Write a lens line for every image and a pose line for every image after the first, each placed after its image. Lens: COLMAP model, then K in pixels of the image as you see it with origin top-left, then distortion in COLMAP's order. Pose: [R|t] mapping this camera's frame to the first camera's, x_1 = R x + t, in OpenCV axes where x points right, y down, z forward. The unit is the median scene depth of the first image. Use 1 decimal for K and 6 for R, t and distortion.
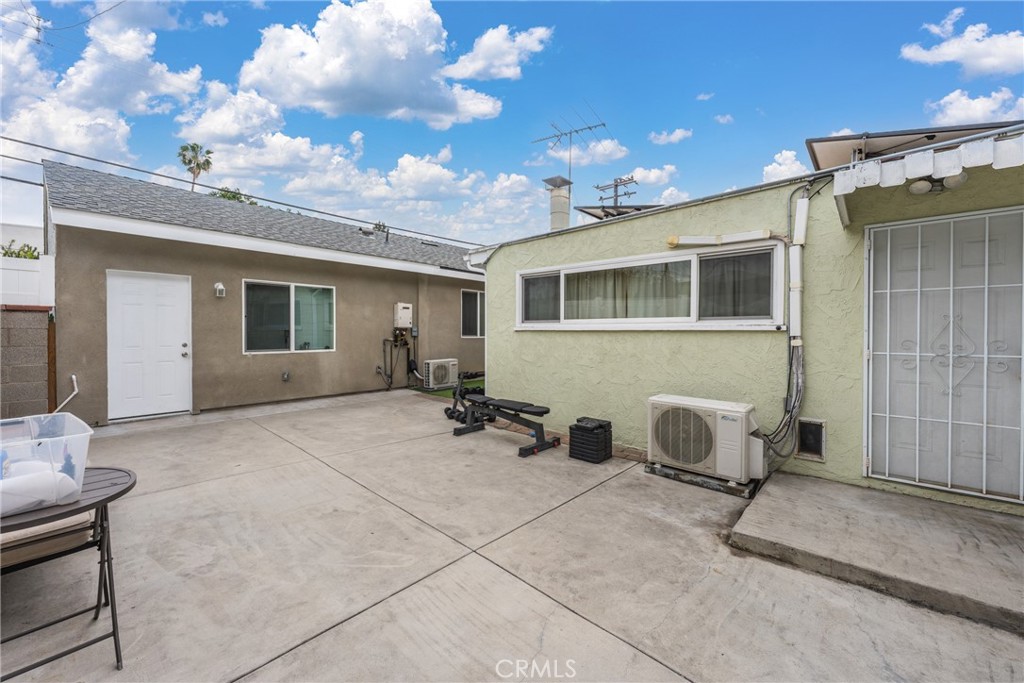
lens RADIAL K [[408.7, 0, 512.6], [0, 408.7, 334.2], [0, 0, 1]] dist [-0.001066, -0.000214]
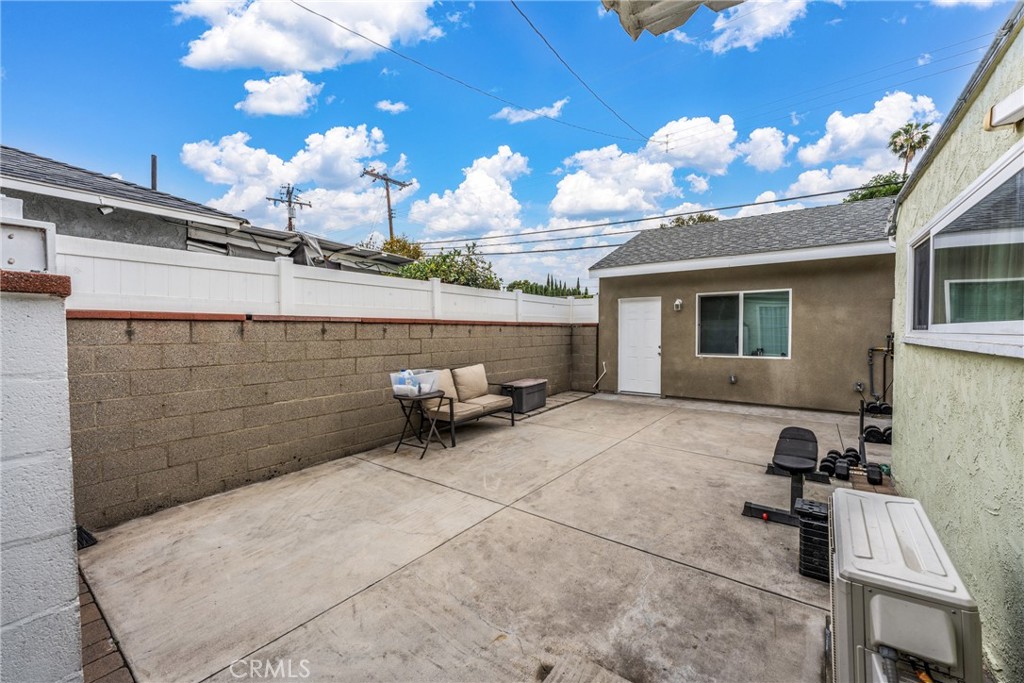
lens RADIAL K [[408.7, 0, 508.9], [0, 408.7, 337.1], [0, 0, 1]] dist [-0.001066, -0.000214]
pose [[0.087029, 0.012481, -0.996128, 0.750519], [-0.003671, 0.999919, 0.012208, -0.030335], [0.996199, 0.002594, 0.087068, 0.526905]]
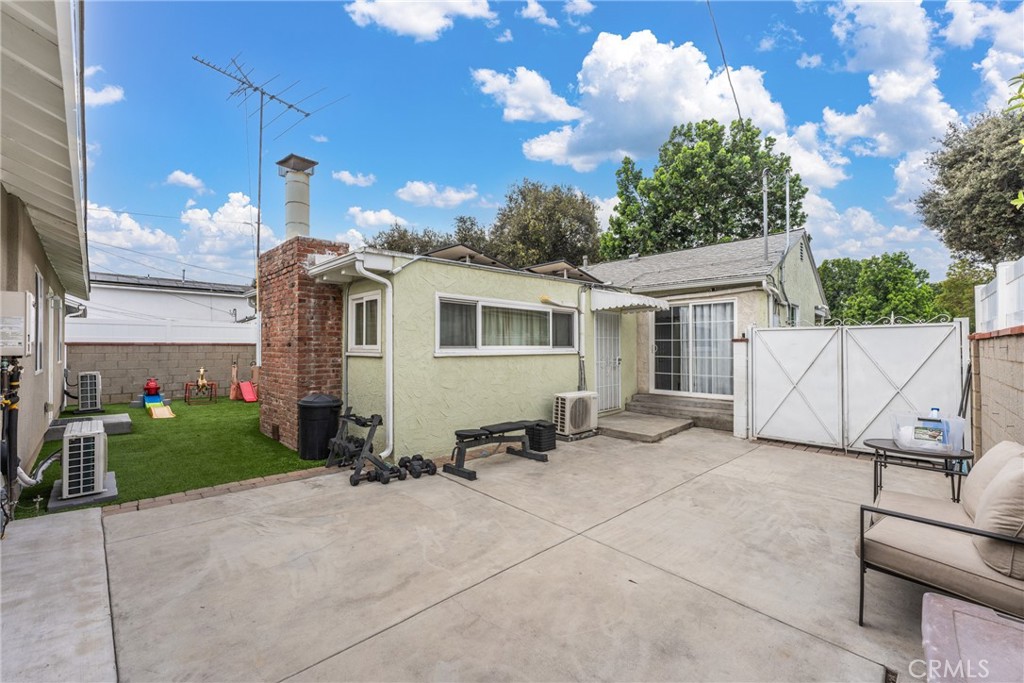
lens RADIAL K [[408.7, 0, 510.5], [0, 408.7, 340.3], [0, 0, 1]] dist [-0.001066, -0.000214]
pose [[0.053261, 0.012482, 0.998503, -1.237322], [0.006858, 0.999894, -0.012865, -0.044875], [-0.998557, 0.007533, 0.053170, 1.077292]]
